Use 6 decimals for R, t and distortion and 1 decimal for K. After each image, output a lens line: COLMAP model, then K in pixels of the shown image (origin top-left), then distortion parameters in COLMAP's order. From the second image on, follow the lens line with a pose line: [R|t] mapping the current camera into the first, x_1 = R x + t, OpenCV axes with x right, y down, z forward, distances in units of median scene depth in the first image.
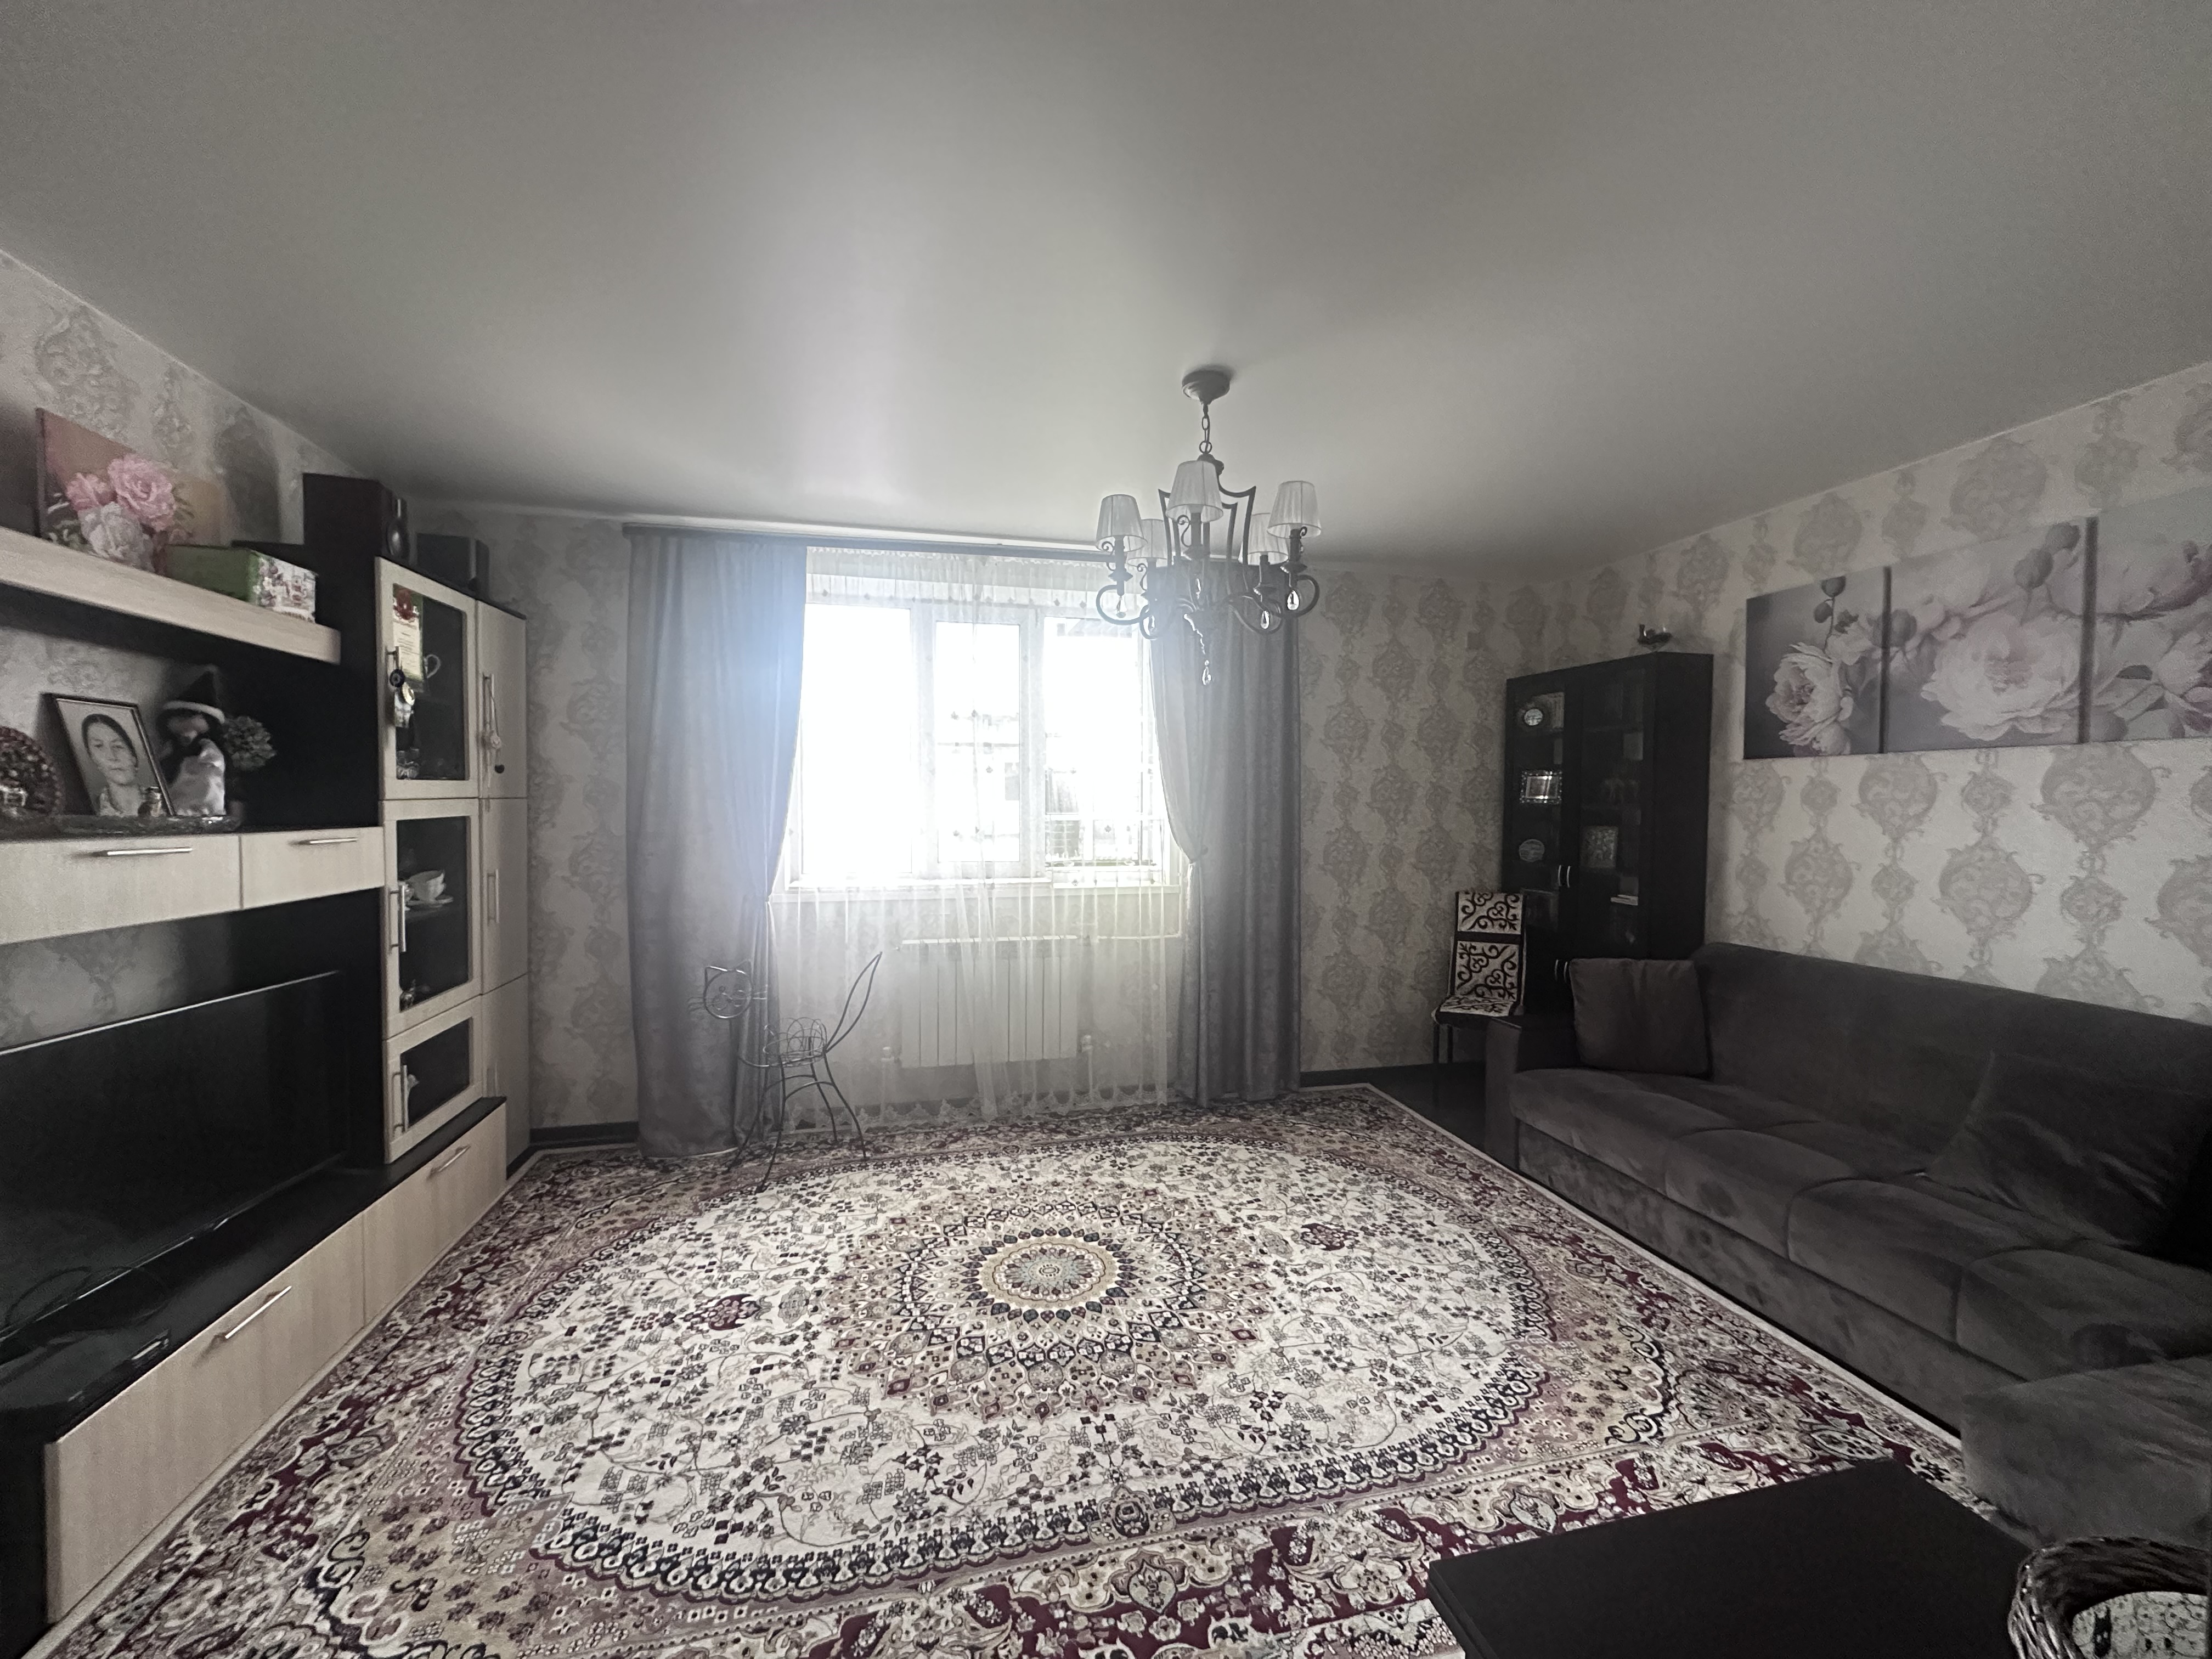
lens RADIAL K [[878.2, 0, 1107.6], [0, 878.2, 829.3], [0, 0, 1]] dist [-0.004694, 0.001217]
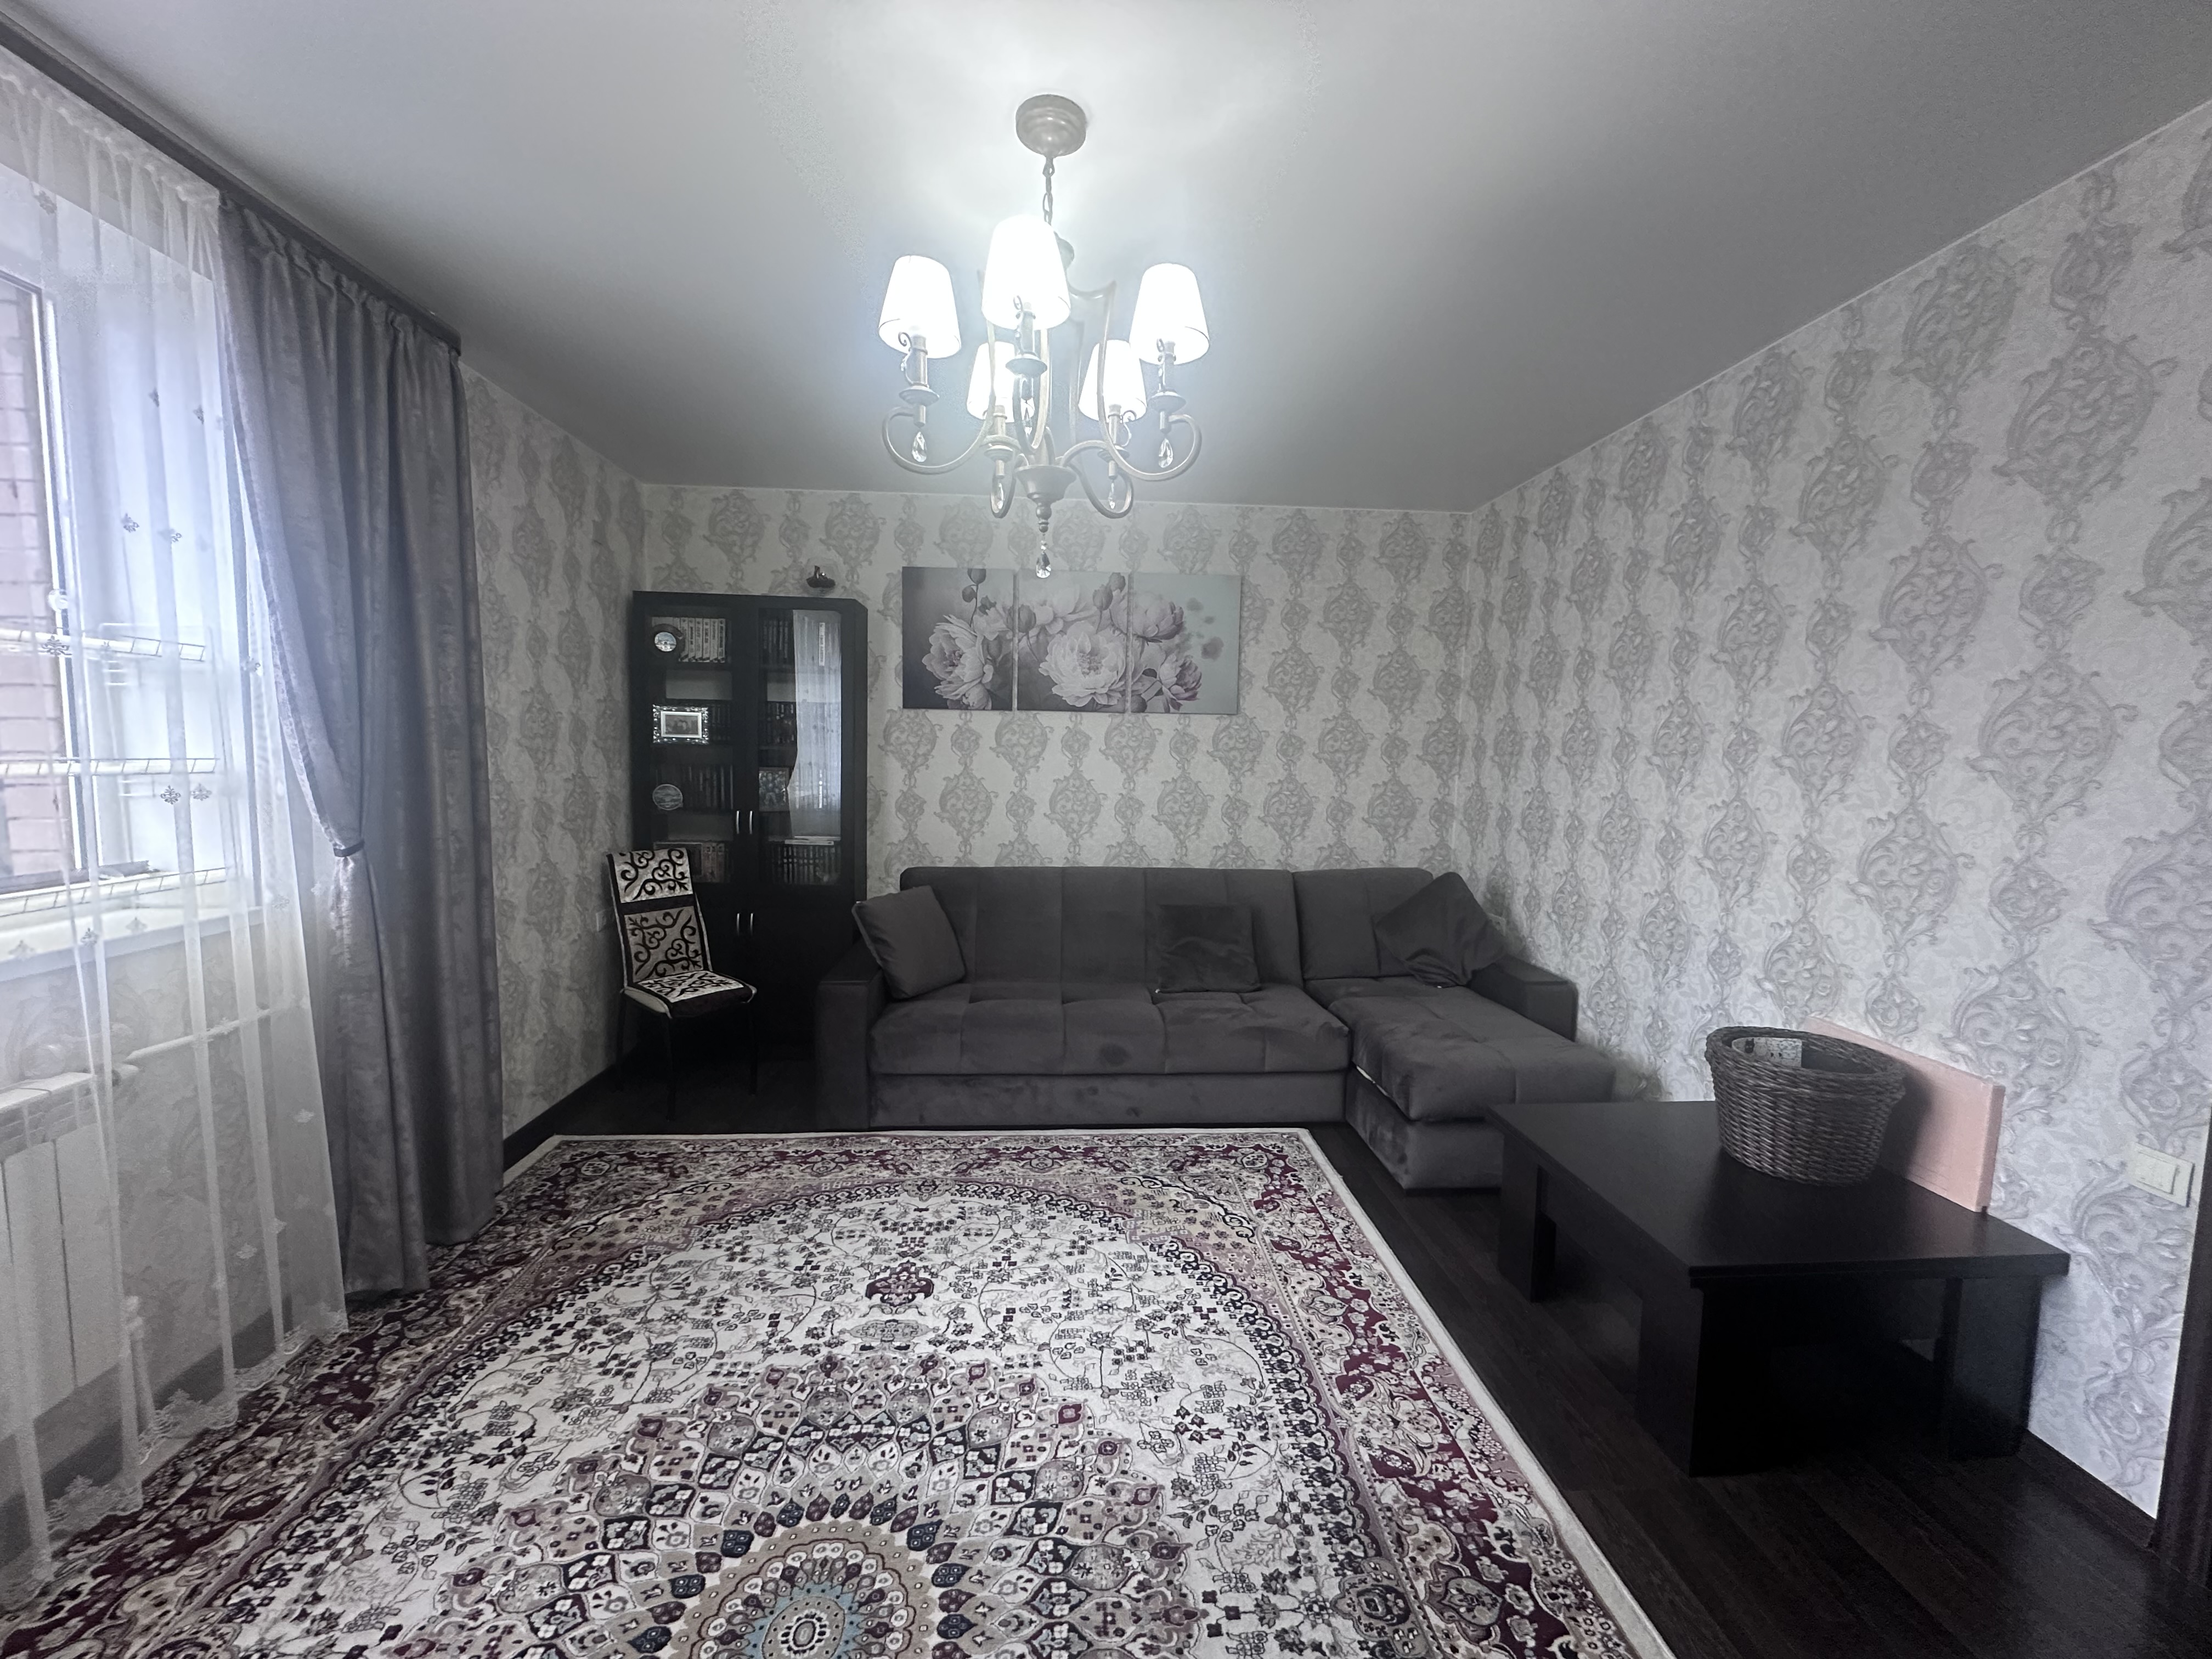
lens RADIAL K [[878.2, 0, 1106.6], [0, 878.2, 827.5], [0, 0, 1]] dist [-0.004694, 0.001217]
pose [[0.168148, -0.086625, 0.981948, -0.455260], [0.015534, 0.996241, 0.085226, -0.020285], [-0.985639, 0.000923, 0.168861, 0.651685]]
